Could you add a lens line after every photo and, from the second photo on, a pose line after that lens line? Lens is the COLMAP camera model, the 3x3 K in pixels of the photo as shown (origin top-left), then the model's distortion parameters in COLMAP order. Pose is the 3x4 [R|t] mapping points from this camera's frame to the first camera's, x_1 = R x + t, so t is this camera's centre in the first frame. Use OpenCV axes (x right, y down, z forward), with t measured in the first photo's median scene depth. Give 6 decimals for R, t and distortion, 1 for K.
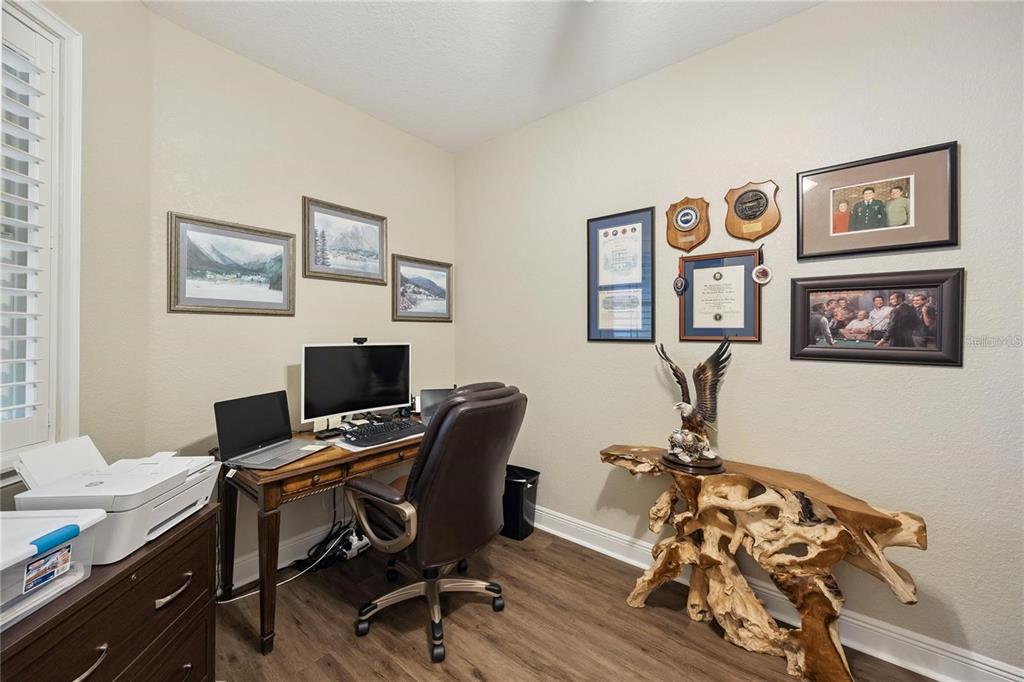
lens RADIAL K [[392.7, 0, 510.0], [0, 392.7, 333.7], [0, 0, 1]] dist [-0.000290, -0.000186]
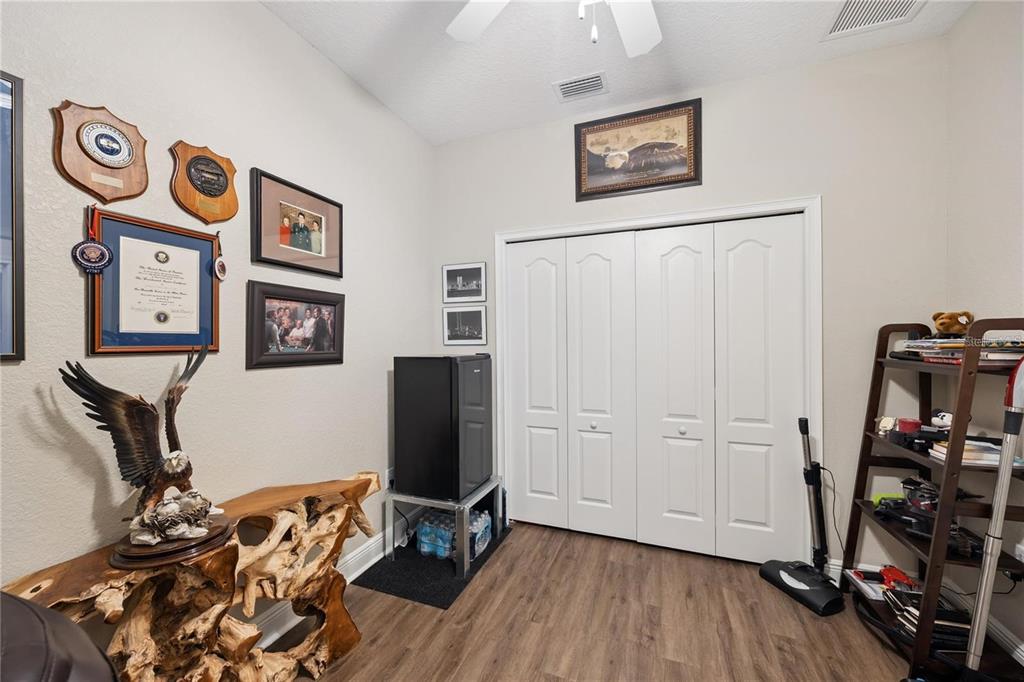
lens RADIAL K [[392.7, 0, 510.3], [0, 392.7, 341.5], [0, 0, 1]] dist [-0.000290, -0.000186]
pose [[-0.291396, -0.007724, 0.956571, -0.344788], [0.000331, 0.999967, 0.008175, -0.006278], [-0.956602, 0.002699, -0.291384, 0.720024]]
